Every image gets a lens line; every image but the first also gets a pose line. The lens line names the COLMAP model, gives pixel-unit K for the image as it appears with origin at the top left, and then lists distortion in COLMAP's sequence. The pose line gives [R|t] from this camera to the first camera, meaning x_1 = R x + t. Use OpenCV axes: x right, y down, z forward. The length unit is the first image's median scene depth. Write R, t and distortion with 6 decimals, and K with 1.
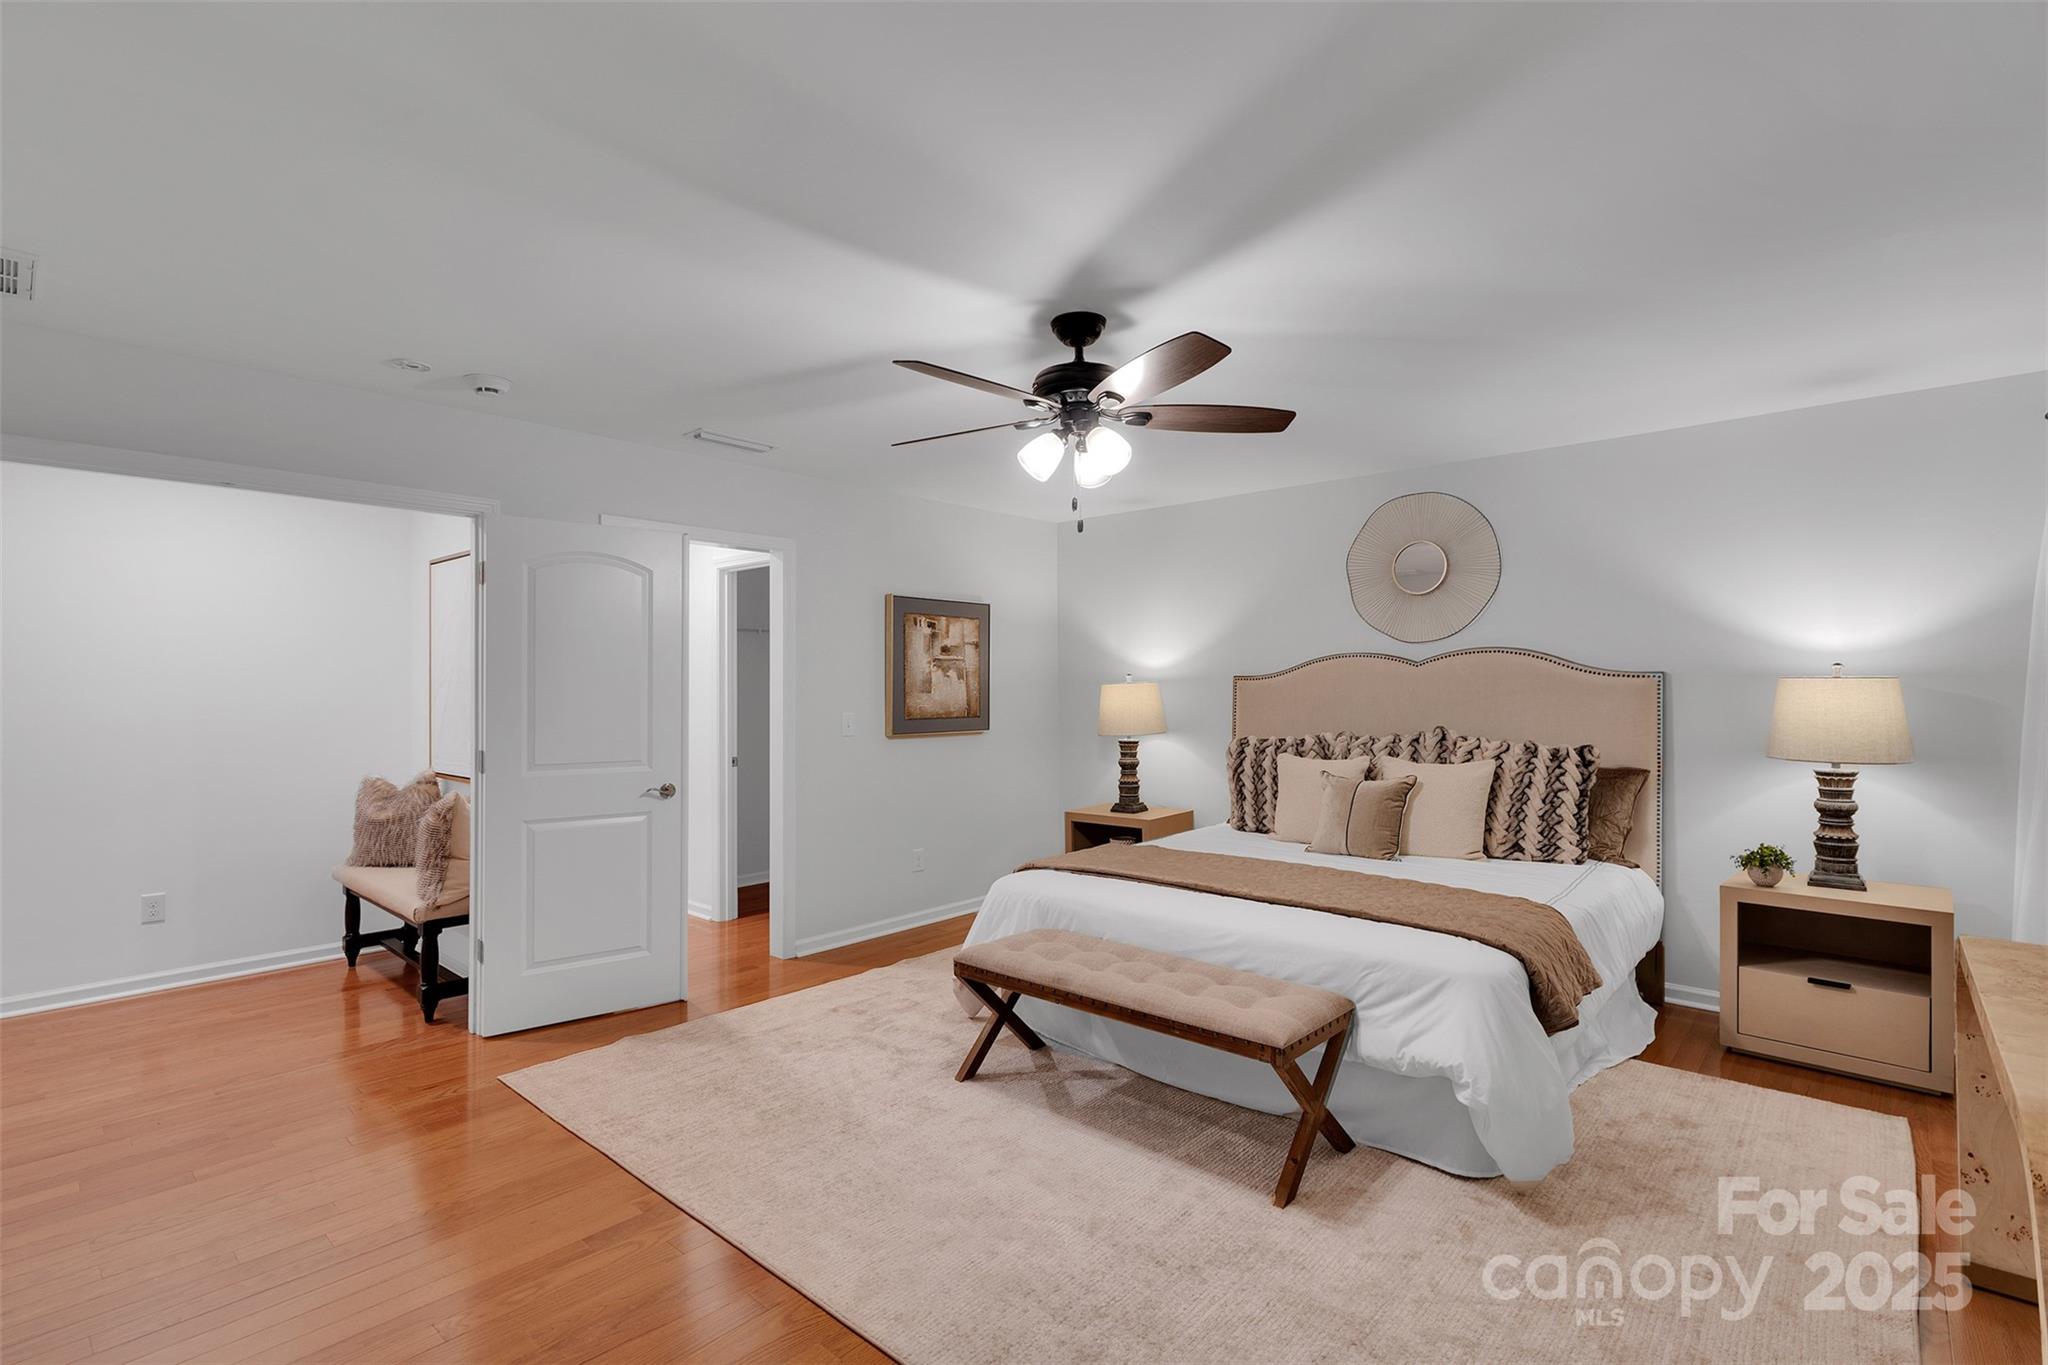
lens RADIAL K [[958.5, 0, 1032.9], [0, 958.5, 690.6], [0, 0, 1]] dist [0.005249, 0.000729]
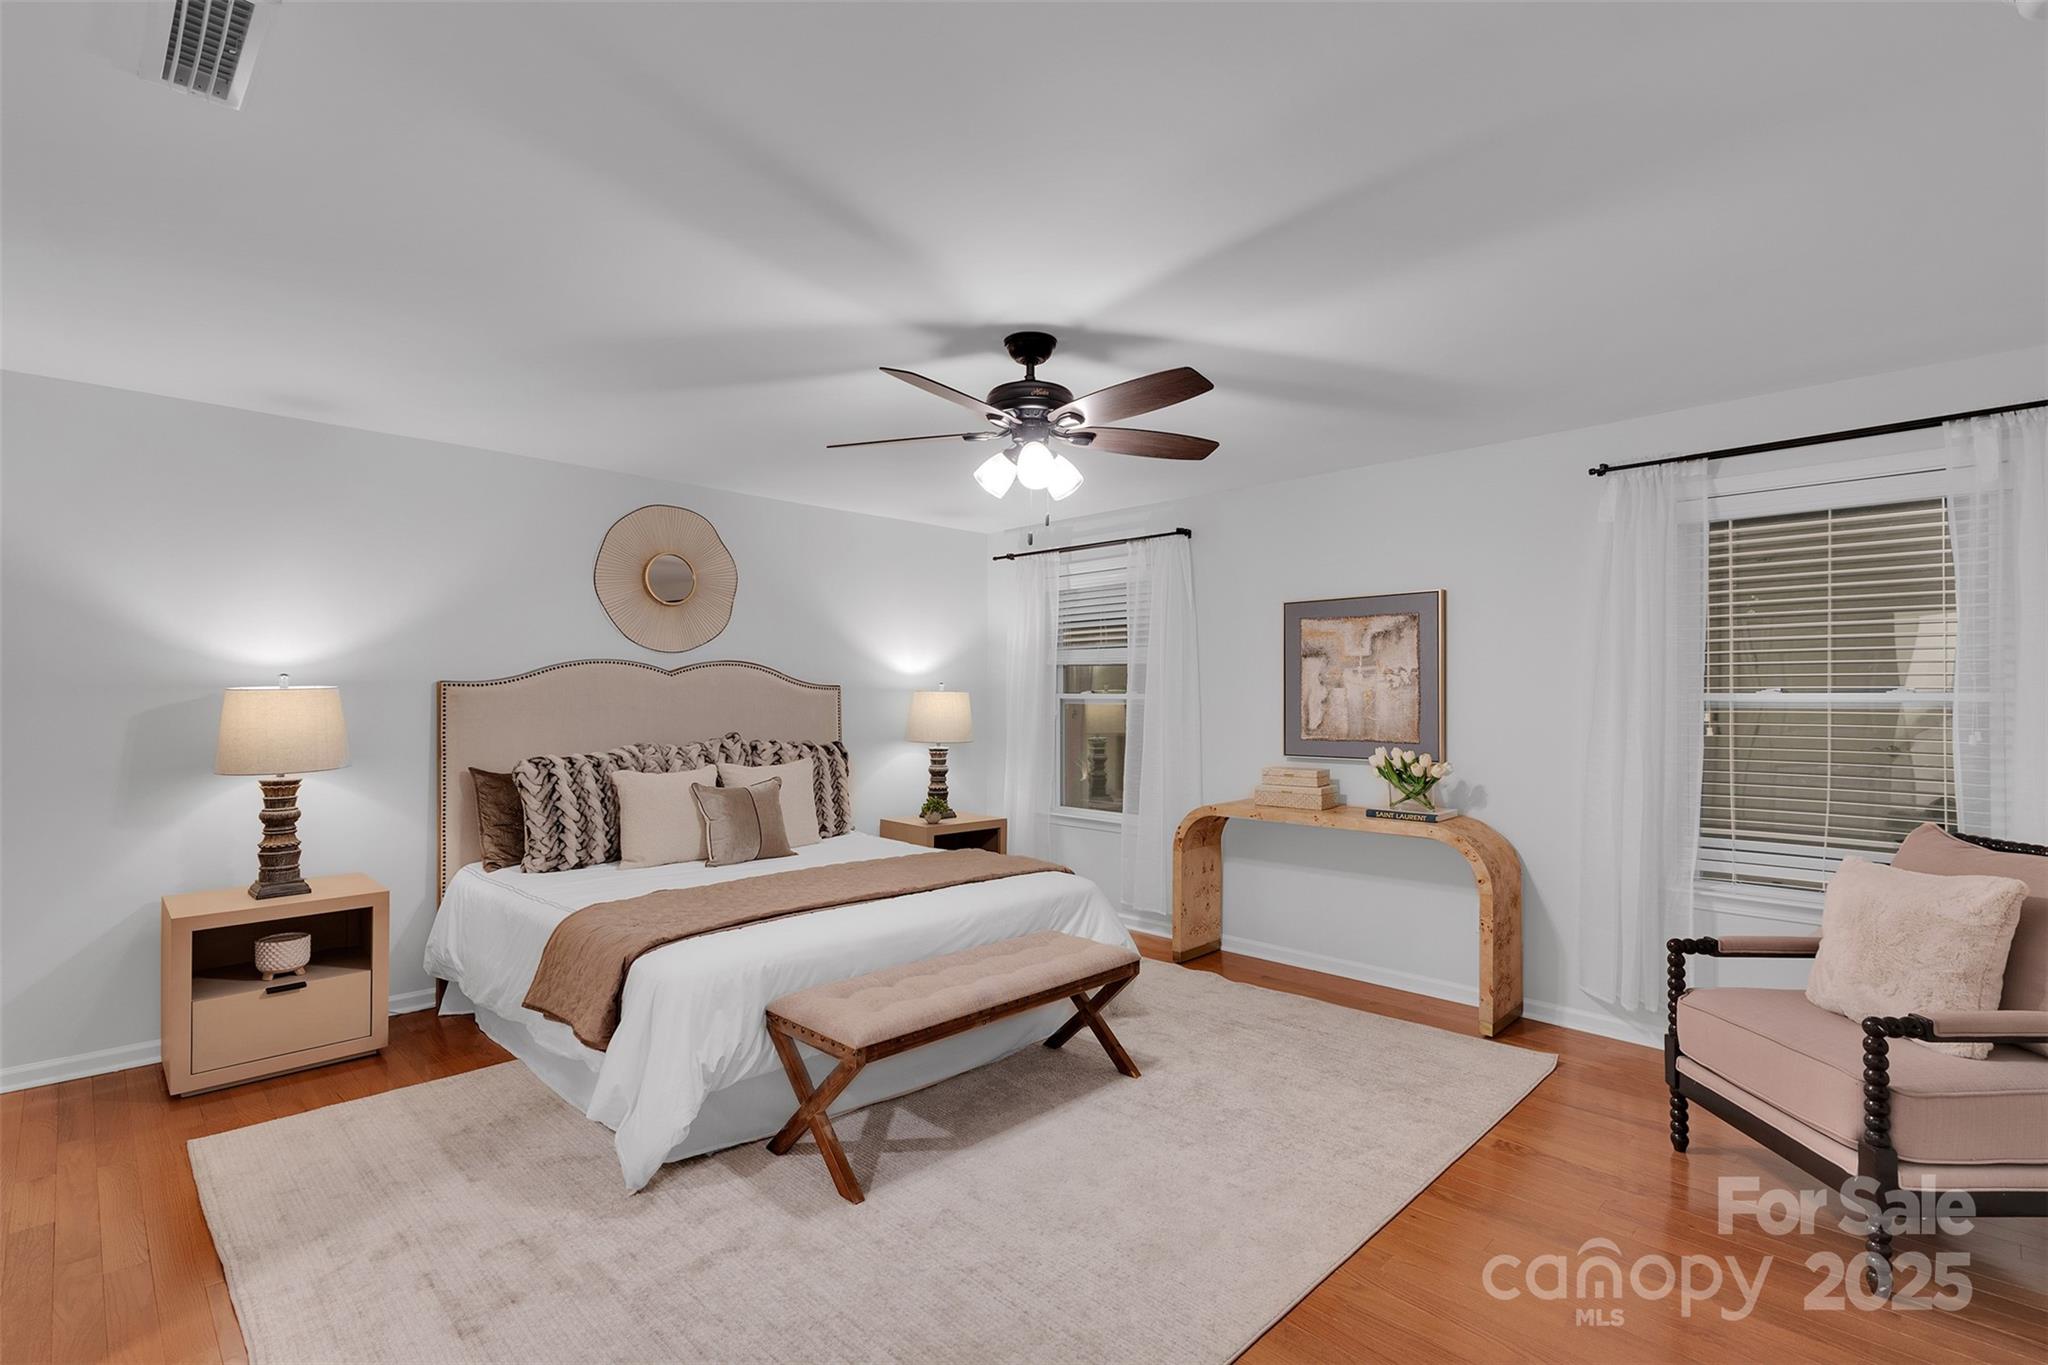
lens RADIAL K [[958.5, 0, 1044.1], [0, 958.5, 689.3], [0, 0, 1]] dist [0.005249, 0.000729]
pose [[0.049466, 0.010712, 0.998718, -0.618960], [0.002865, 0.999937, -0.010867, 0.002351], [-0.998772, 0.003399, 0.049432, 0.595211]]
